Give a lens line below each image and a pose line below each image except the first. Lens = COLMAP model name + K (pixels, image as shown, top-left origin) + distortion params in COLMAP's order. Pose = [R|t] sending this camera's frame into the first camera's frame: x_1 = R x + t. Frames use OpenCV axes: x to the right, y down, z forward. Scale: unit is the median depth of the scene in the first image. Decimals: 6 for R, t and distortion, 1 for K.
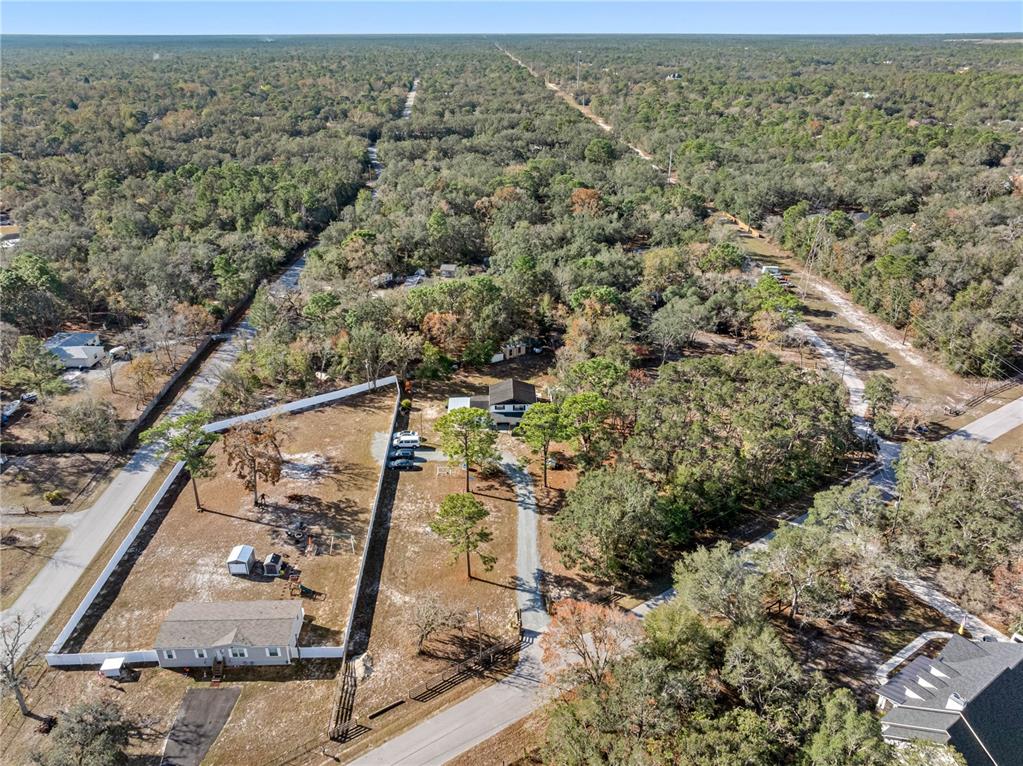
lens RADIAL K [[744.7, 0, 515.3], [0, 744.7, 380.5], [0, 0, 1]] dist [-0.001196, 0.000039]
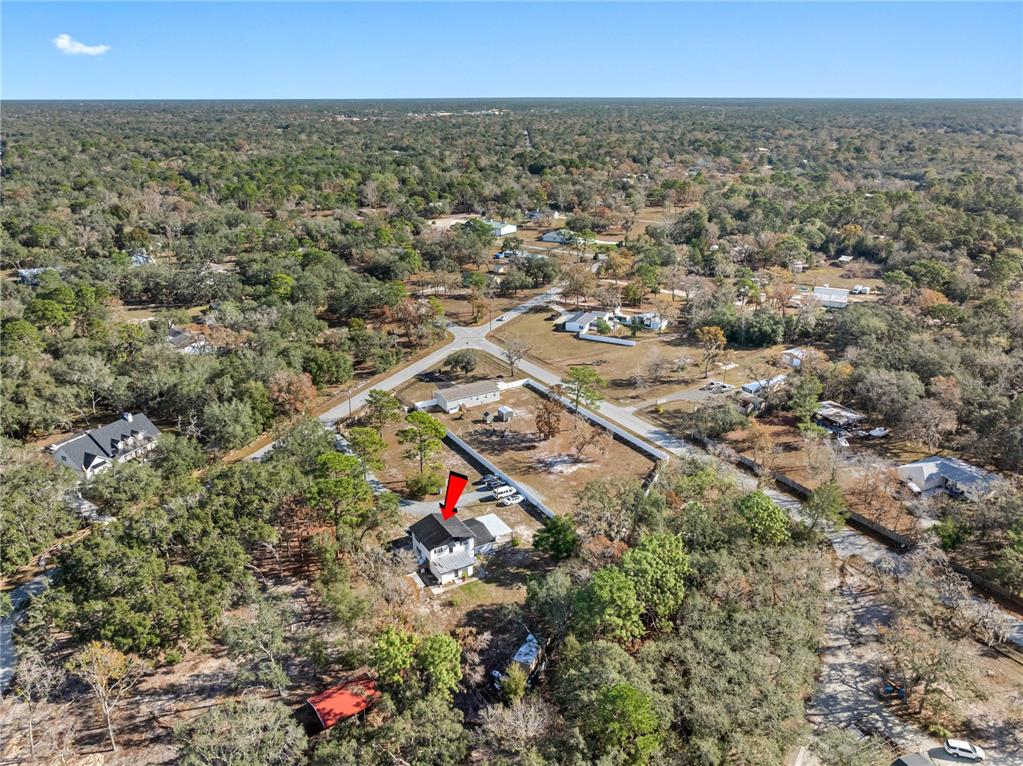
lens RADIAL K [[744.7, 0, 515.3], [0, 744.7, 380.5], [0, 0, 1]] dist [-0.001196, 0.000039]
pose [[-0.873359, 0.173120, -0.455273, 0.324924], [-0.207344, 0.713644, 0.669119, -0.800368], [0.440741, 0.678780, -0.587372, 1.579692]]
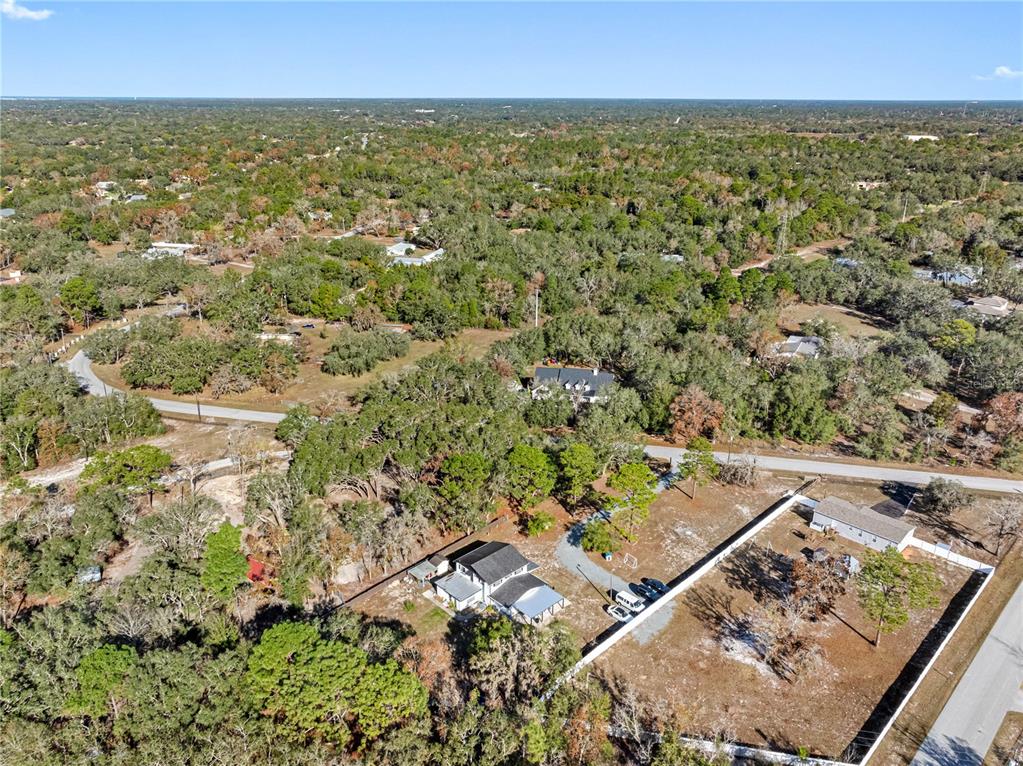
lens RADIAL K [[744.7, 0, 515.3], [0, 744.7, 380.5], [0, 0, 1]] dist [-0.001196, 0.000039]
pose [[-0.676933, -0.269282, 0.685017, -0.592375], [0.304407, 0.744928, 0.593648, -0.682080], [-0.670147, 0.610385, -0.422295, 1.326411]]
